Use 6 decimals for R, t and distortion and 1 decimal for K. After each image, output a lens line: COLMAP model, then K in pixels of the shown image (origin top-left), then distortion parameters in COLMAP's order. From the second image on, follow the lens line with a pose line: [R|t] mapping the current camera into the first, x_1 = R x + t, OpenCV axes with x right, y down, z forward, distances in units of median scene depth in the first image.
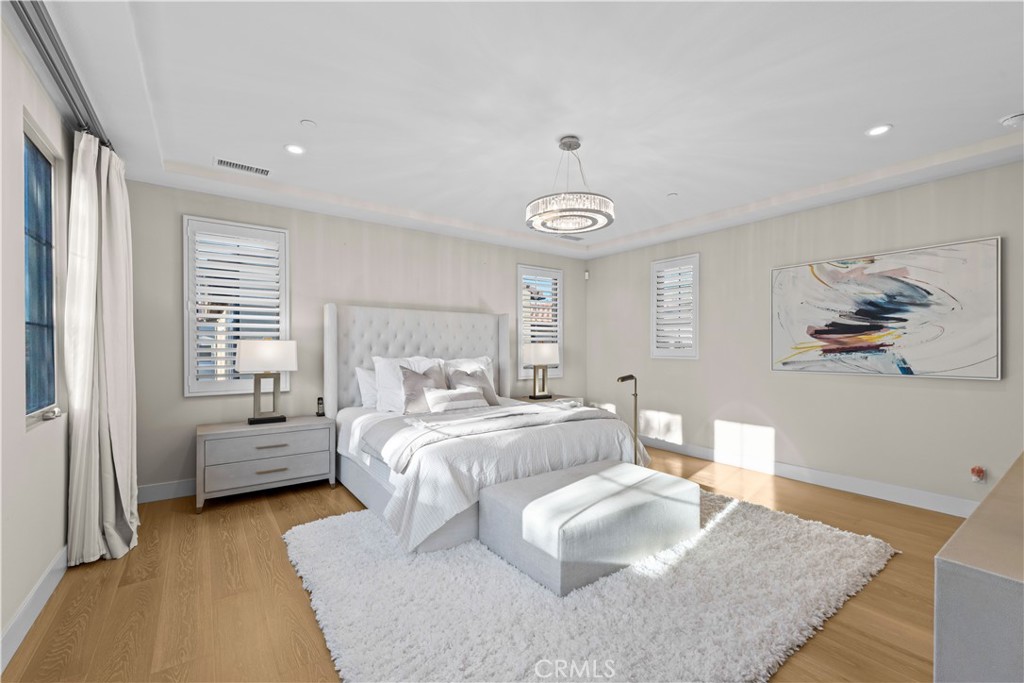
lens RADIAL K [[421.1, 0, 504.2], [0, 421.1, 349.9], [0, 0, 1]] dist [0.003038, -0.000094]
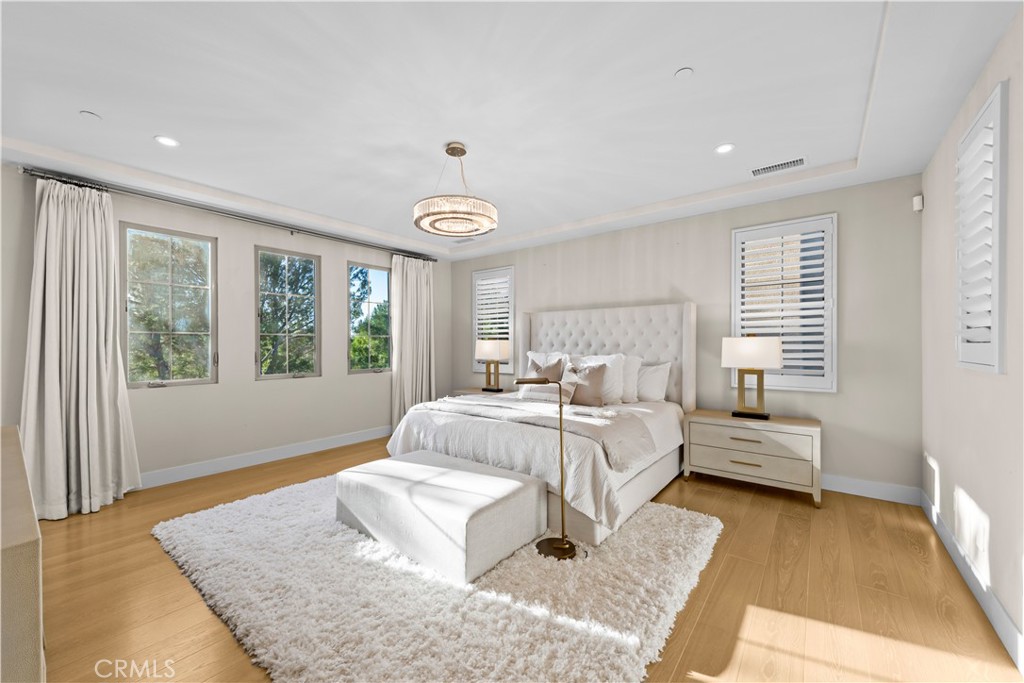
lens RADIAL K [[392.2, 0, 507.4], [0, 392.2, 336.5], [0, 0, 1]] dist [0.011654, 0.000024]
pose [[0.287598, -0.024600, -0.957435, 0.228184], [-0.001868, 0.999654, -0.026245, 0.000602], [0.957749, 0.009337, 0.287453, 0.167687]]
